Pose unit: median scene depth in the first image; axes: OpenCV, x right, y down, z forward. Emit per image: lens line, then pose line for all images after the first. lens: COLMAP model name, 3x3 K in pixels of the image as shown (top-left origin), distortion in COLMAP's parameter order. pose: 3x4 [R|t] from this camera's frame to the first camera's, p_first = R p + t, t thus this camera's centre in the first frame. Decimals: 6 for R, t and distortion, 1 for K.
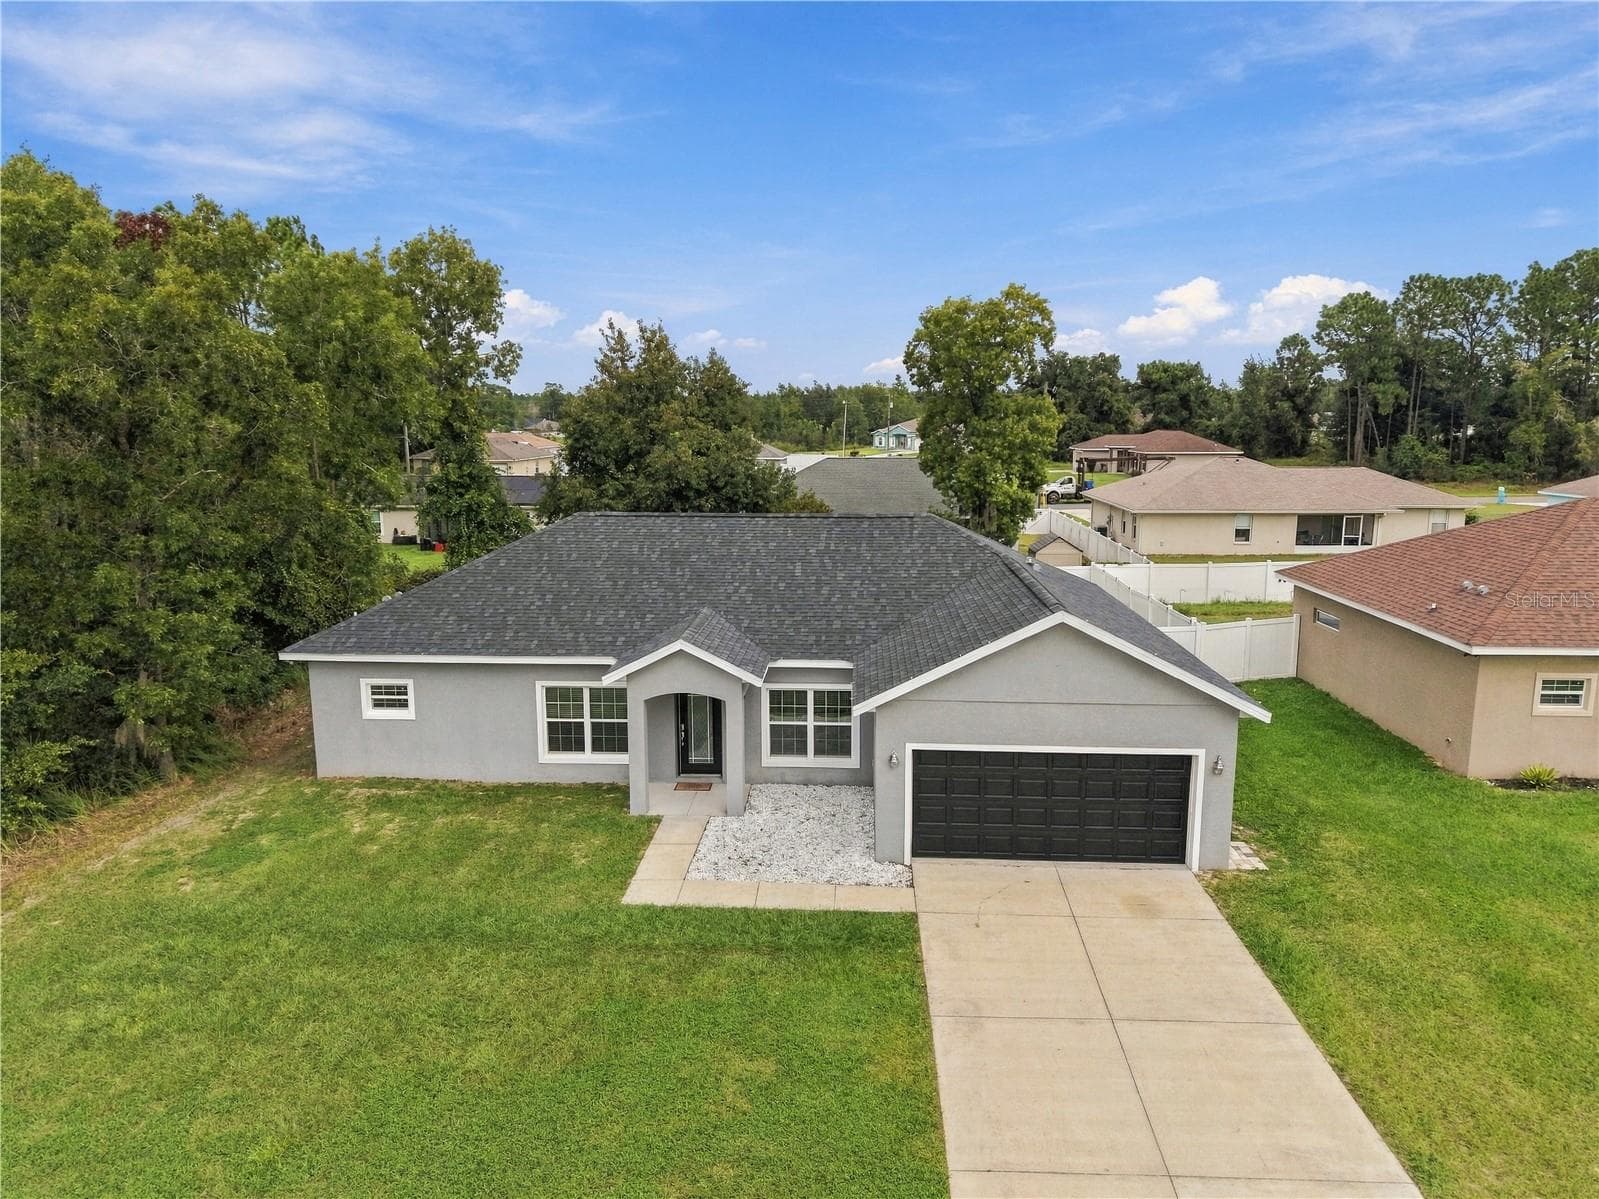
lens RADIAL K [[1063.3, 0, 799.5], [0, 1063.3, 599.5], [0, 0, 1]] dist [0.070662, -0.075066]
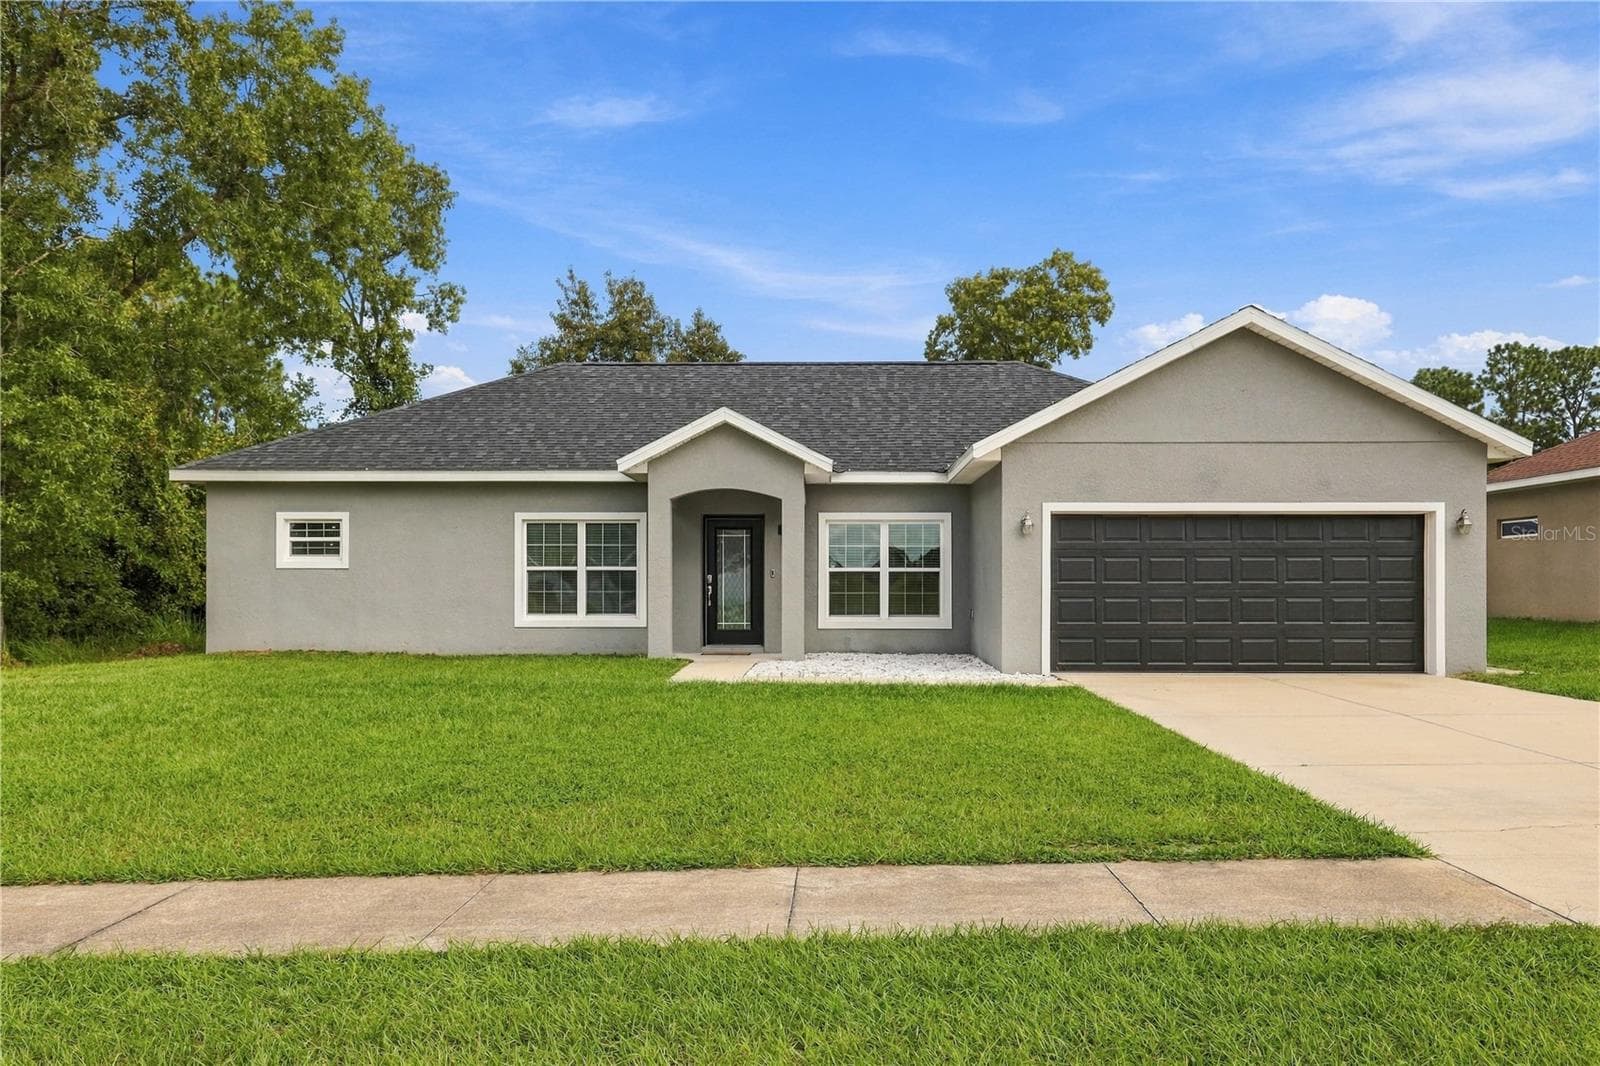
lens RADIAL K [[1333.2, 0, 800.0], [0, 1333.2, 533.0], [0, 0, 1]] dist [-0.043997, 0.299515]
pose [[0.999364, 0.001397, 0.035625, -0.080550], [0.005732, 0.979938, -0.199223, 0.273248], [-0.035188, 0.199300, 0.979307, 0.086688]]
